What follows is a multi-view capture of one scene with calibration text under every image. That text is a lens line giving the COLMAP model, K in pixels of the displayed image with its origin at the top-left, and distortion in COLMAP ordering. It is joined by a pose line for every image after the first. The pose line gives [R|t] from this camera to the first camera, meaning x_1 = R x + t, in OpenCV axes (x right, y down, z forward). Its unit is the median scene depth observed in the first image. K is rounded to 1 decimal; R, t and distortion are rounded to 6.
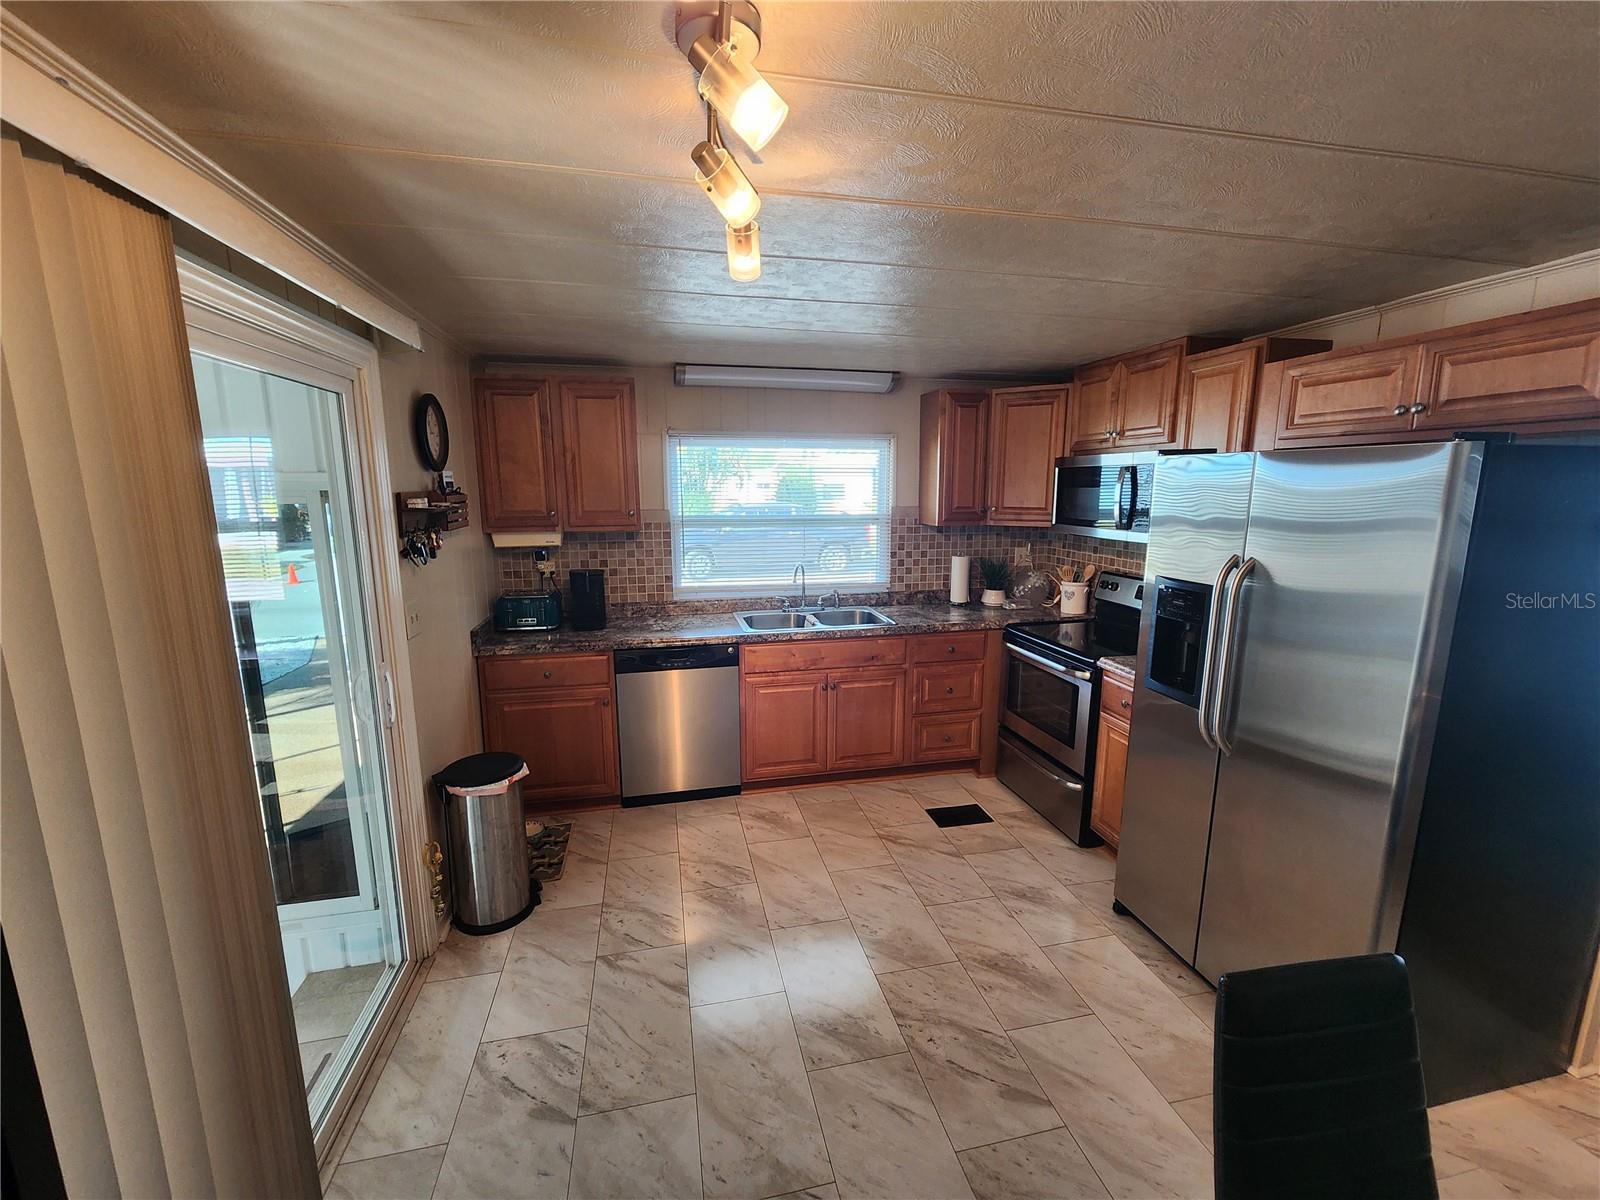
lens RADIAL K [[659.6, 0, 802.5], [0, 659.6, 599.5], [0, 0, 1]] dist [0.001754, 0.000233]
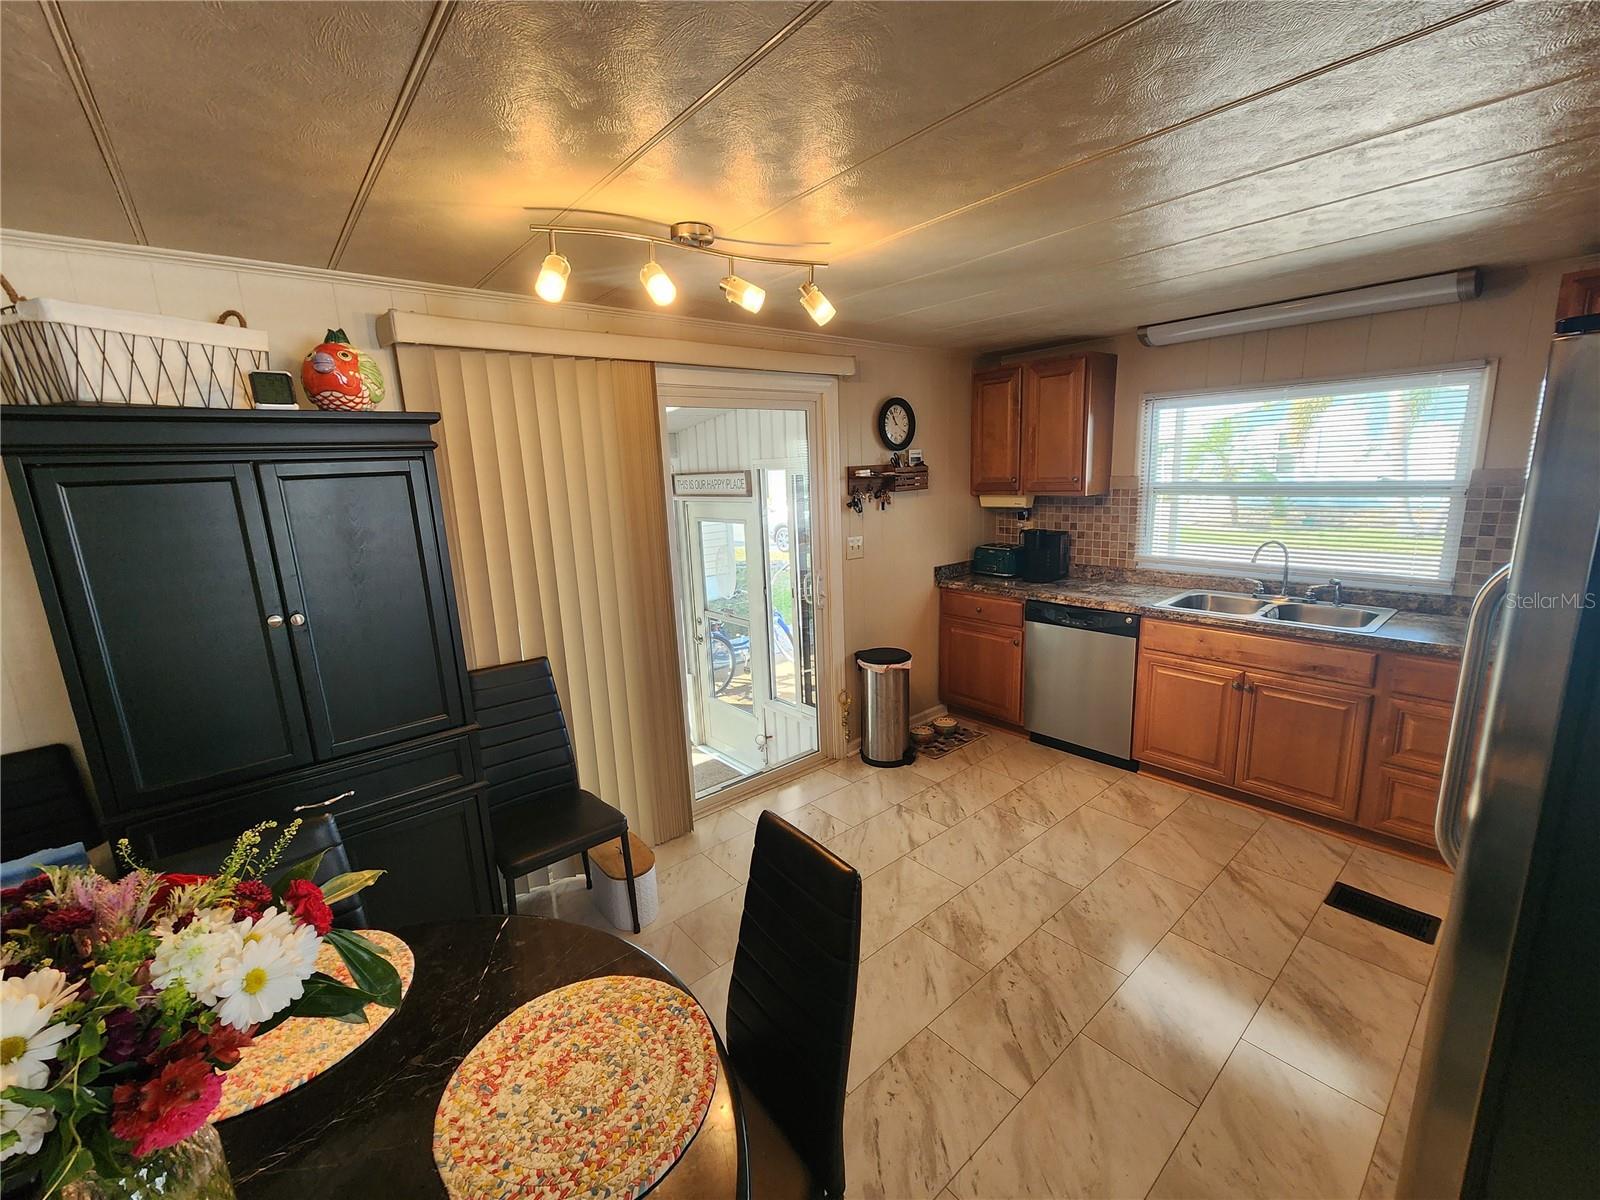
lens RADIAL K [[659.6, 0, 806.7], [0, 659.6, 601.8], [0, 0, 1]] dist [0.001754, 0.000233]
pose [[0.467222, 0.160621, -0.869428, 0.507789], [-0.114335, 0.986079, 0.120729, -0.013806], [0.876716, 0.042999, 0.479083, 0.106807]]
